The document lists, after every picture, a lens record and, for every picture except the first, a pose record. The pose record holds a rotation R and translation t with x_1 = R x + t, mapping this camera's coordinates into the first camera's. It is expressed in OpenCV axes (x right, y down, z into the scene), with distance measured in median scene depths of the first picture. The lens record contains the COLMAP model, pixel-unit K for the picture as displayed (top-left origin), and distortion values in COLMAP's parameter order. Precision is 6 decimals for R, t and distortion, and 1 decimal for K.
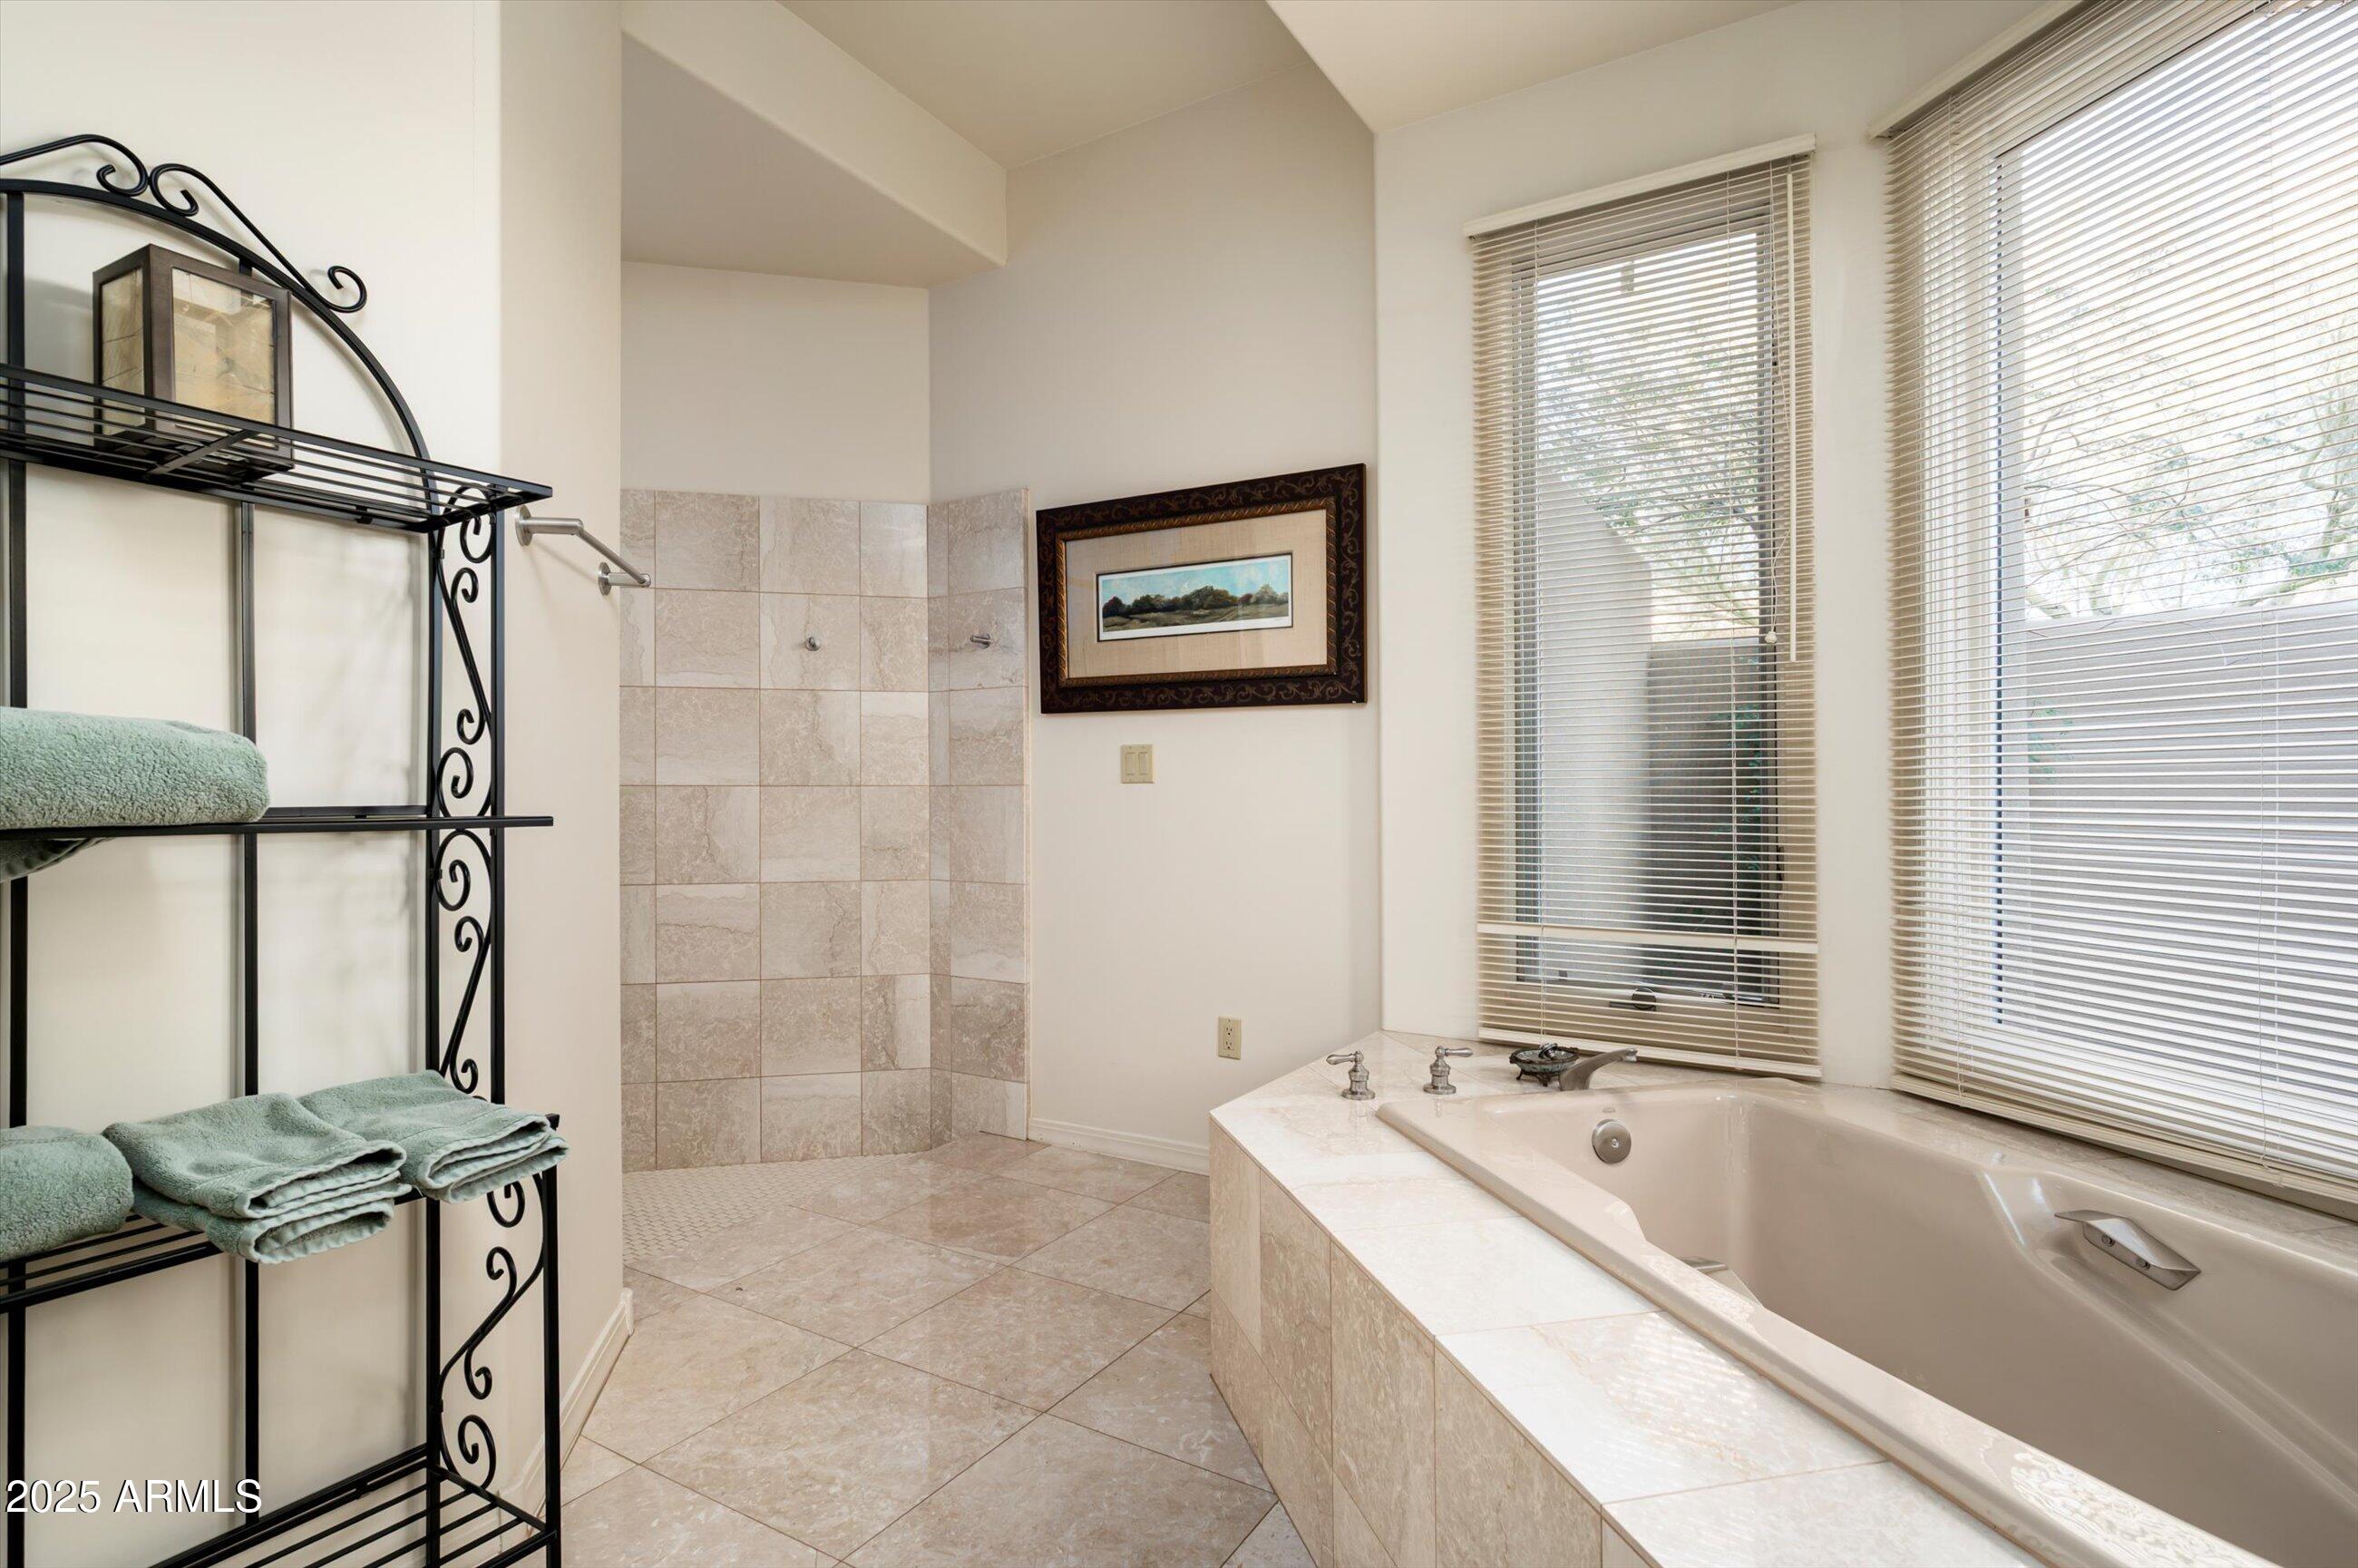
lens RADIAL K [[1157.0, 0, 1179.0], [0, 1157.0, 784.0], [0, 0, 1]] dist [-0.000987, 0.000026]
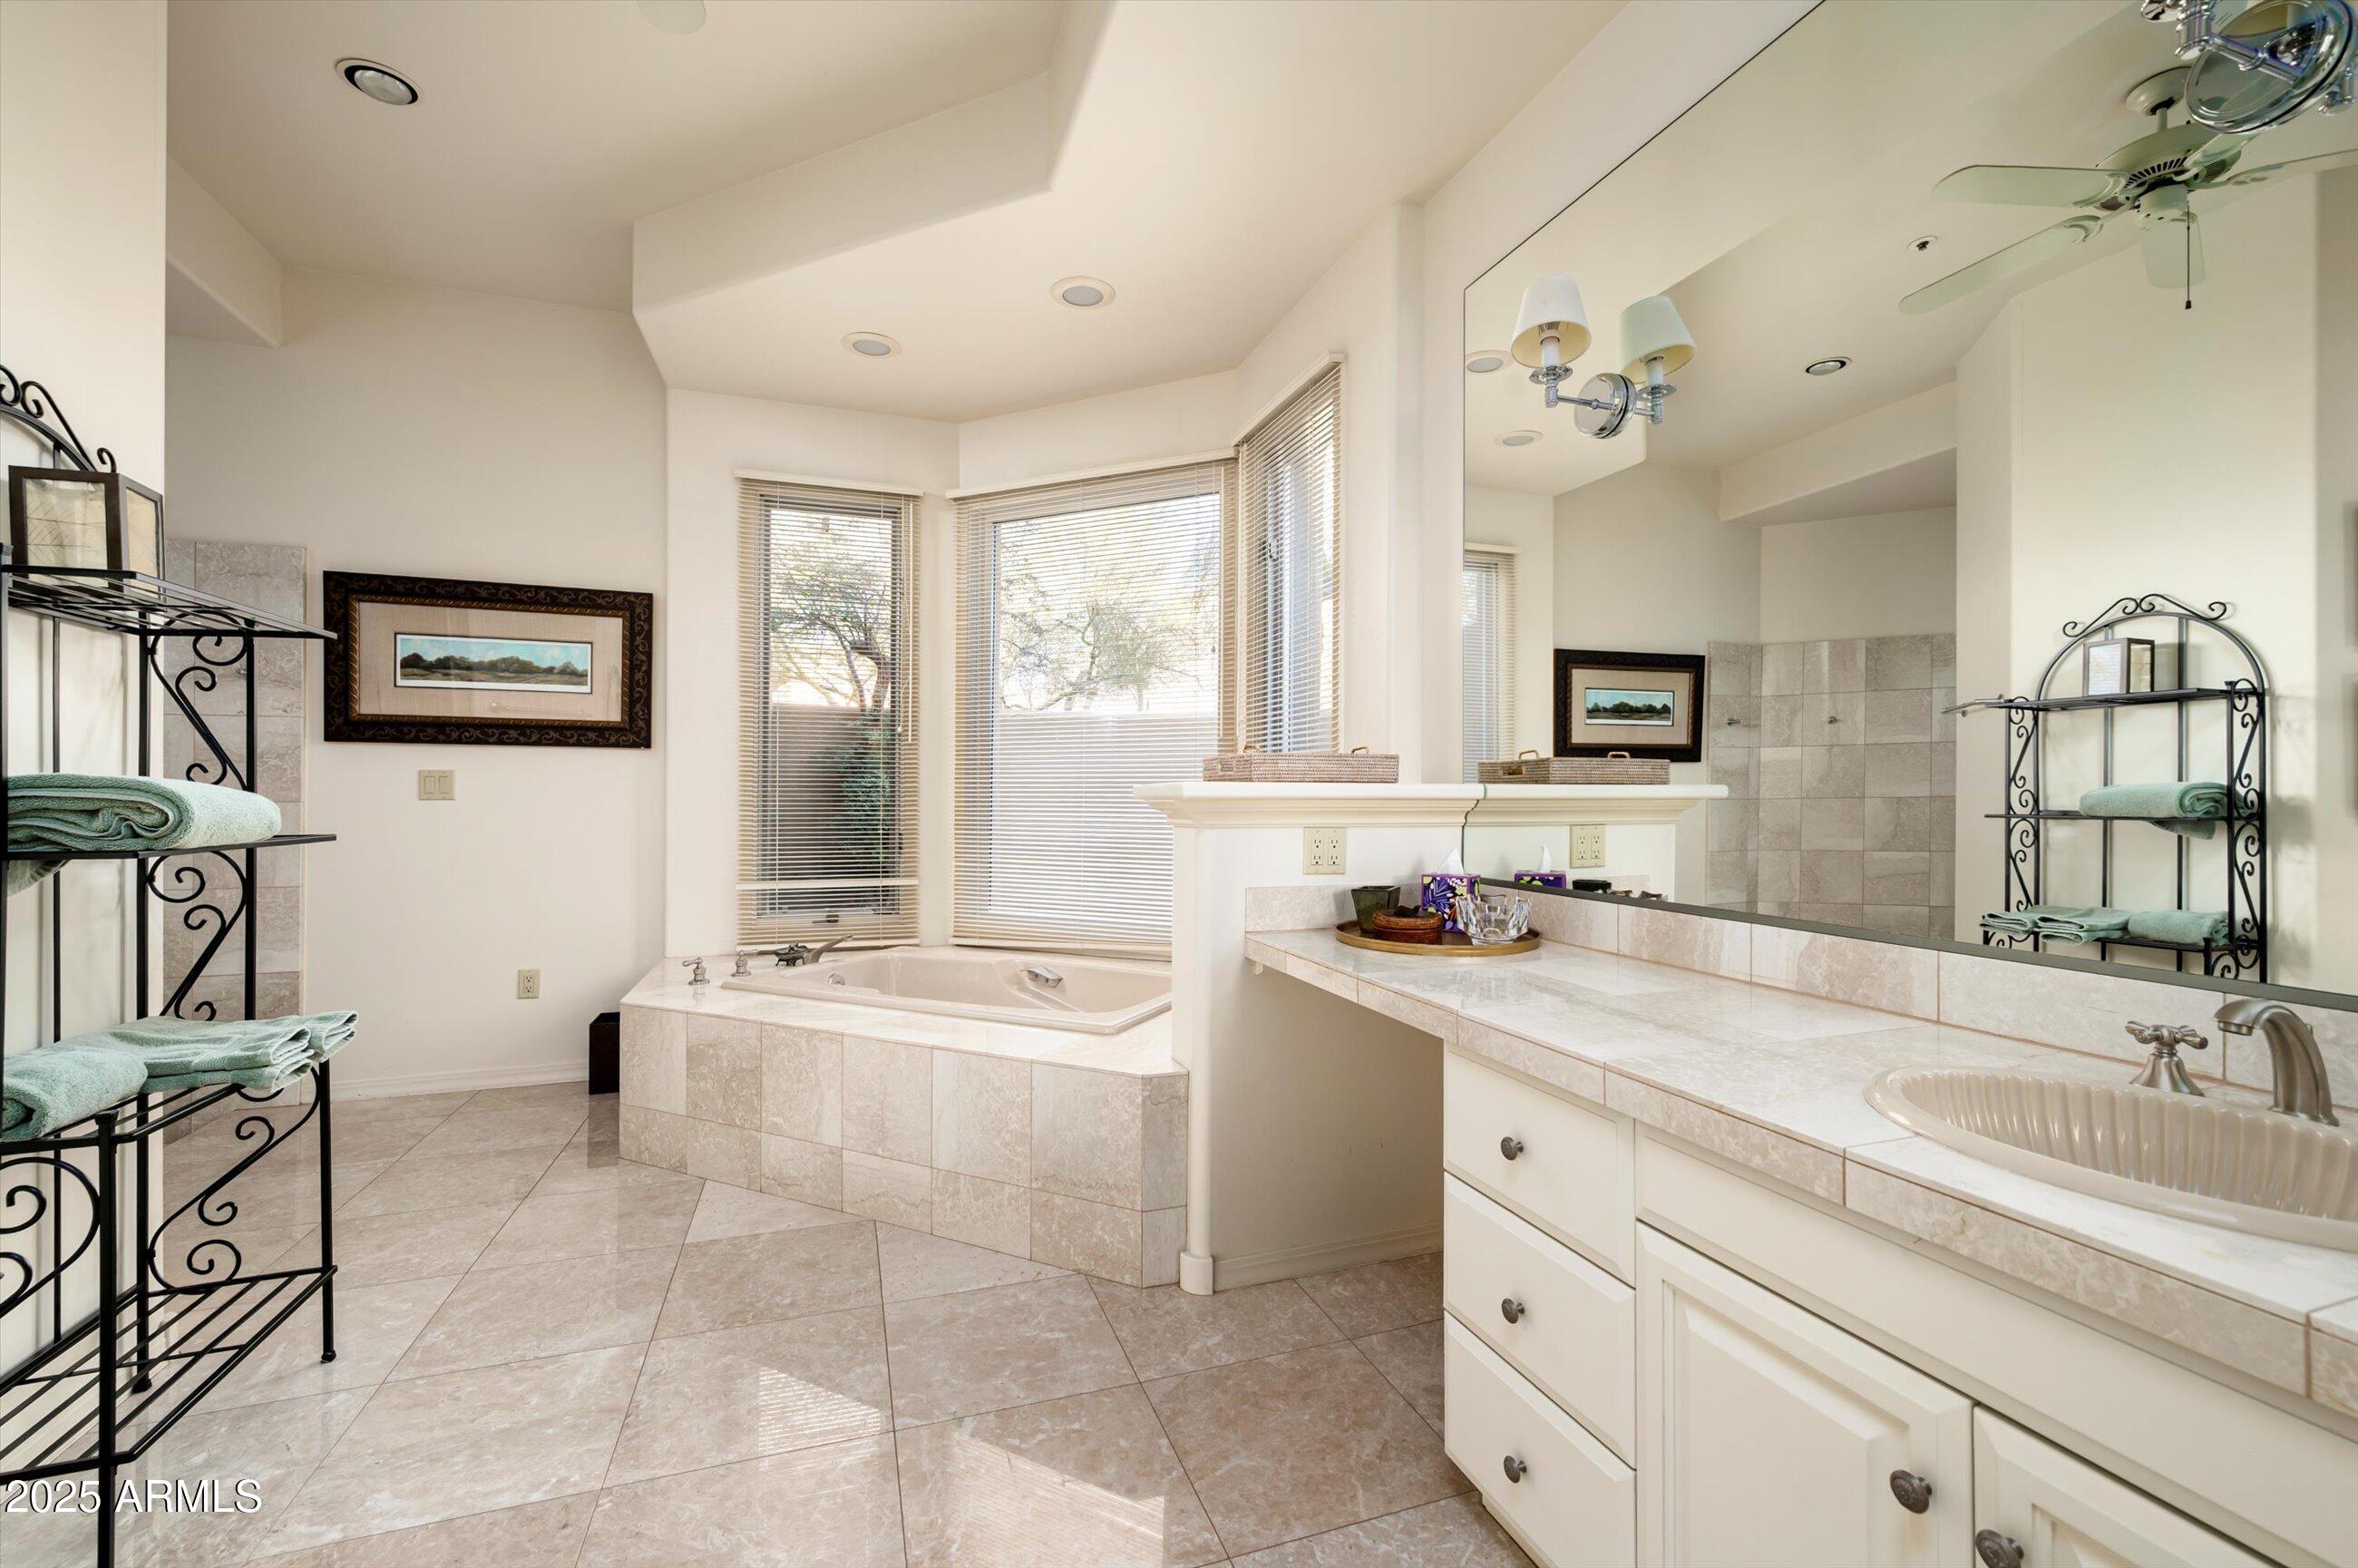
lens RADIAL K [[976.4, 0, 1179.0], [0, 976.4, 784.0], [0, 0, 1]] dist [0.000247, 0.000008]
pose [[0.639301, 0.007313, 0.768922, -0.371973], [-0.005624, 0.999972, -0.004835, -0.019398], [-0.768936, -0.001233, 0.639324, -0.356190]]
